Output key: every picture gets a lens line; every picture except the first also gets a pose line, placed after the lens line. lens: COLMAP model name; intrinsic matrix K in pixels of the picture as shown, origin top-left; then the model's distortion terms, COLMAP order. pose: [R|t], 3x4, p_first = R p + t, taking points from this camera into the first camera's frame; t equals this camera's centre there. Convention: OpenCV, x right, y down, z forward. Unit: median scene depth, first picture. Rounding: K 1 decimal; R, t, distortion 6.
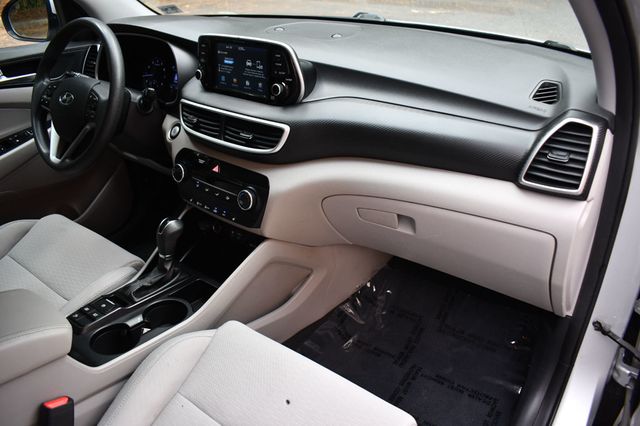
lens RADIAL K [[491.8, 0, 320.0], [0, 491.8, 213.0], [0, 0, 1]] dist [-0.113244, 0.036029]
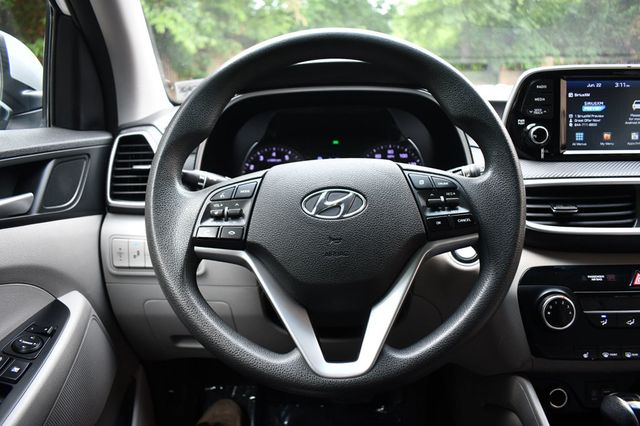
lens RADIAL K [[491.8, 0, 320.0], [0, 491.8, 213.0], [0, 0, 1]] dist [-0.113244, 0.036029]
pose [[0.816610, -0.132368, 0.561806, -0.848707], [0.293314, 0.933468, -0.206409, -0.165898], [-0.497106, 0.333341, 0.801105, 0.743215]]
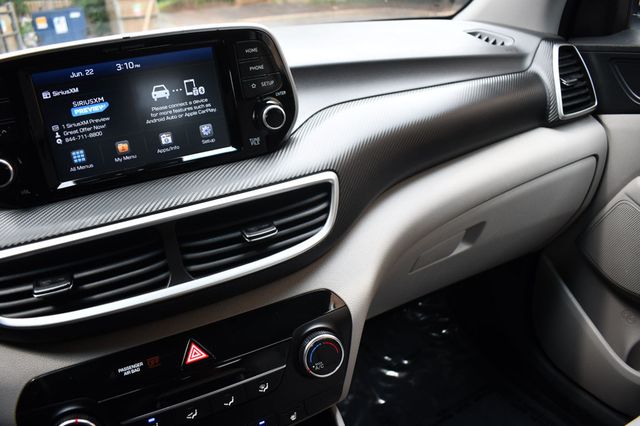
lens RADIAL K [[491.8, 0, 320.0], [0, 491.8, 213.0], [0, 0, 1]] dist [-0.113244, 0.036029]
pose [[0.439640, -0.371465, 0.817760, -0.467430], [0.507384, 0.853992, 0.115147, -0.189907], [-0.741134, 0.364295, 0.563924, 0.676476]]
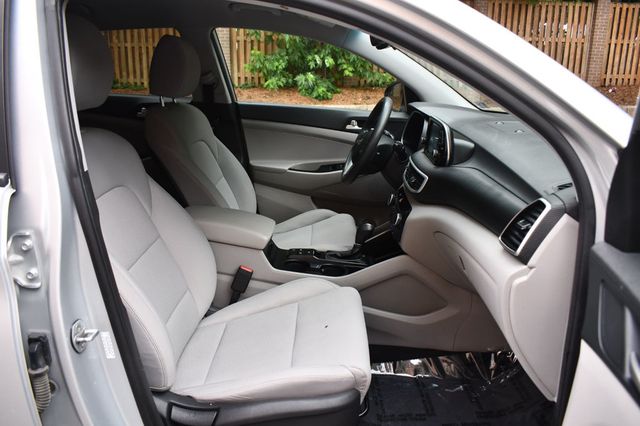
lens RADIAL K [[491.8, 0, 320.0], [0, 491.8, 213.0], [0, 0, 1]] dist [-0.113244, 0.036029]
pose [[0.546770, 0.239587, -0.802272, 0.861847], [-0.392352, 0.919786, 0.007282, 0.031560], [0.739664, 0.310792, 0.596914, -0.047170]]
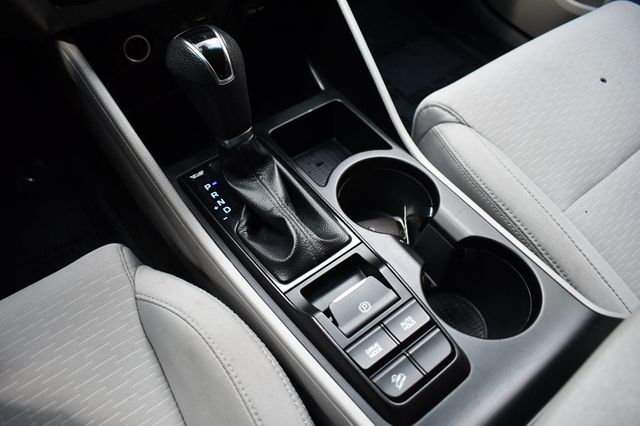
lens RADIAL K [[491.8, 0, 320.0], [0, 491.8, 213.0], [0, 0, 1]] dist [-0.113244, 0.036029]
pose [[0.285678, -0.771676, 0.568247, -0.584500], [0.427469, 0.633310, 0.645128, -0.088560], [-0.857706, 0.058609, 0.510790, 0.807826]]
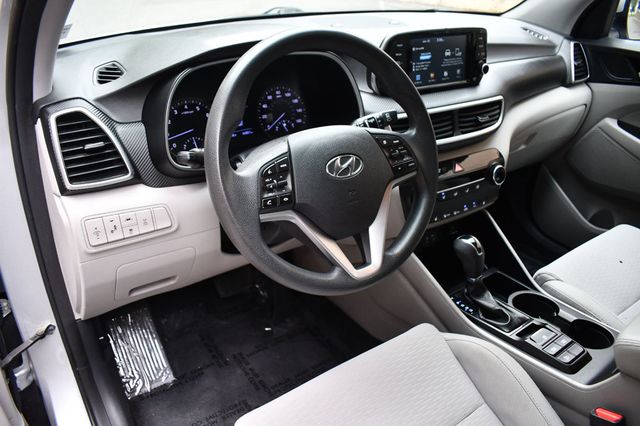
lens RADIAL K [[491.8, 0, 320.0], [0, 491.8, 213.0], [0, 0, 1]] dist [-0.113244, 0.036029]
pose [[0.321643, -0.431104, 0.843028, -1.171196], [0.440311, 0.856316, 0.269906, -0.400726], [-0.838255, 0.284381, 0.465248, 0.837428]]
